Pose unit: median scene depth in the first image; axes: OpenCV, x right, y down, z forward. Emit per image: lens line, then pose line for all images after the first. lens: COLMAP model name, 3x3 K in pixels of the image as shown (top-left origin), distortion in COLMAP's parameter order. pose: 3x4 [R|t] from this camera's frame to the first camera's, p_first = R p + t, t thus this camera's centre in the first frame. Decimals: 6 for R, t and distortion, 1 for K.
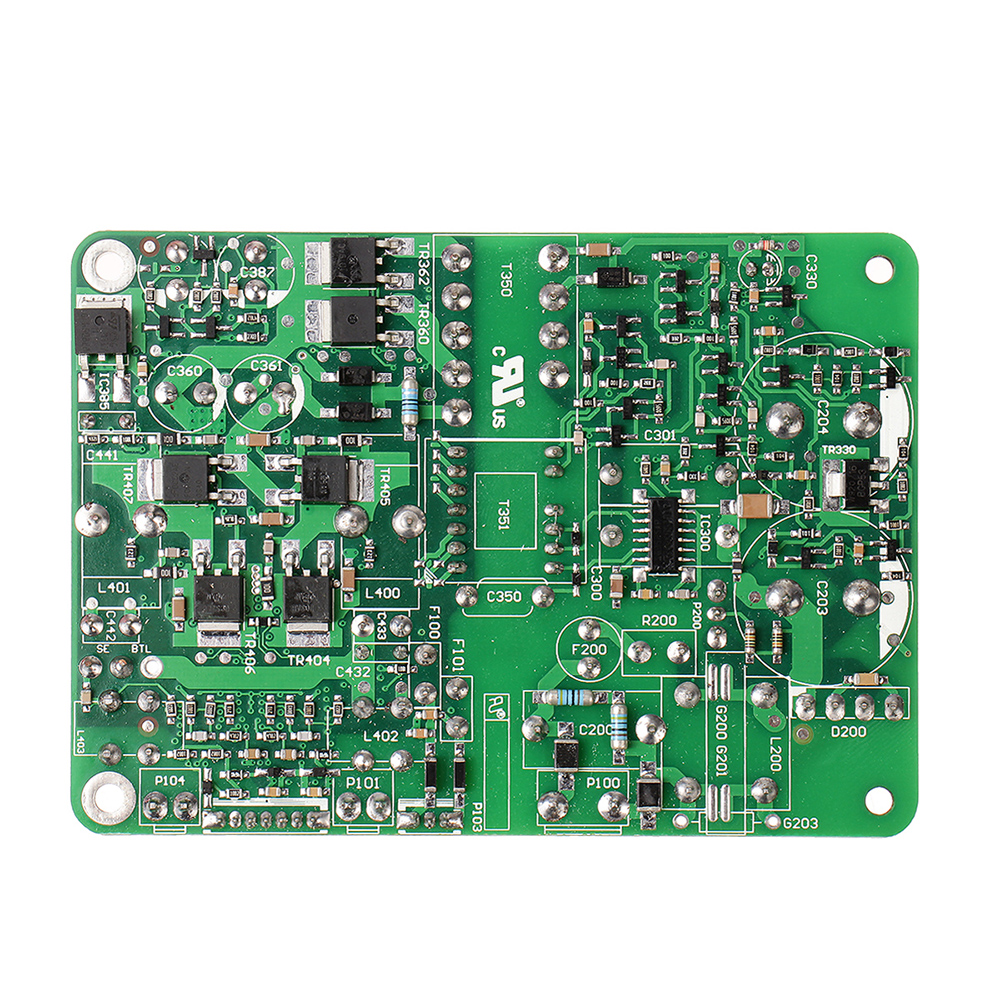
lens RADIAL K [[3250.4, 0, 500.0], [0, 3250.4, 500.0], [0, 0, 1]] dist [0.045818, 0.939951]
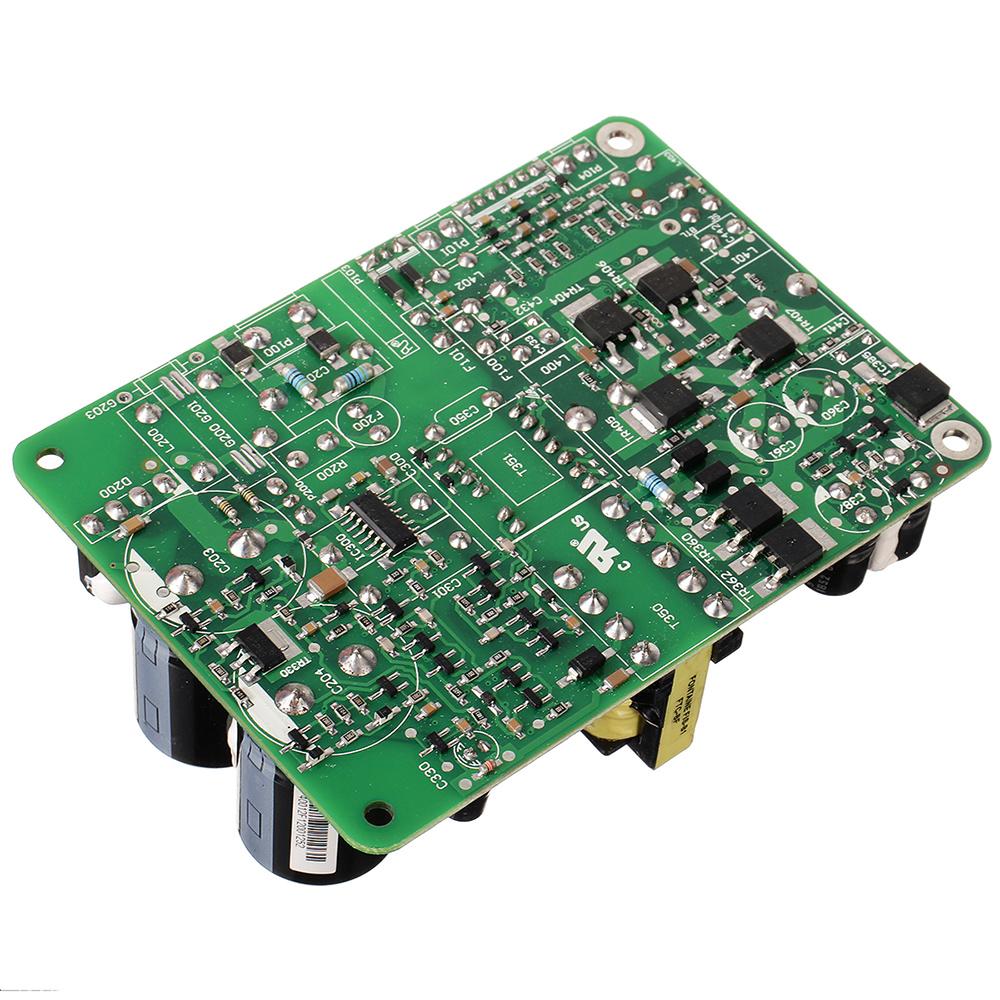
lens RADIAL K [[3250.4, 0, 500.0], [0, 3250.4, 500.0], [0, 0, 1]] dist [0.045818, 0.939951]
pose [[-0.761301, 0.459430, -0.457542, 0.478108], [-0.644009, -0.617741, 0.451274, -0.460977], [-0.075313, 0.638217, 0.766164, 0.223776]]
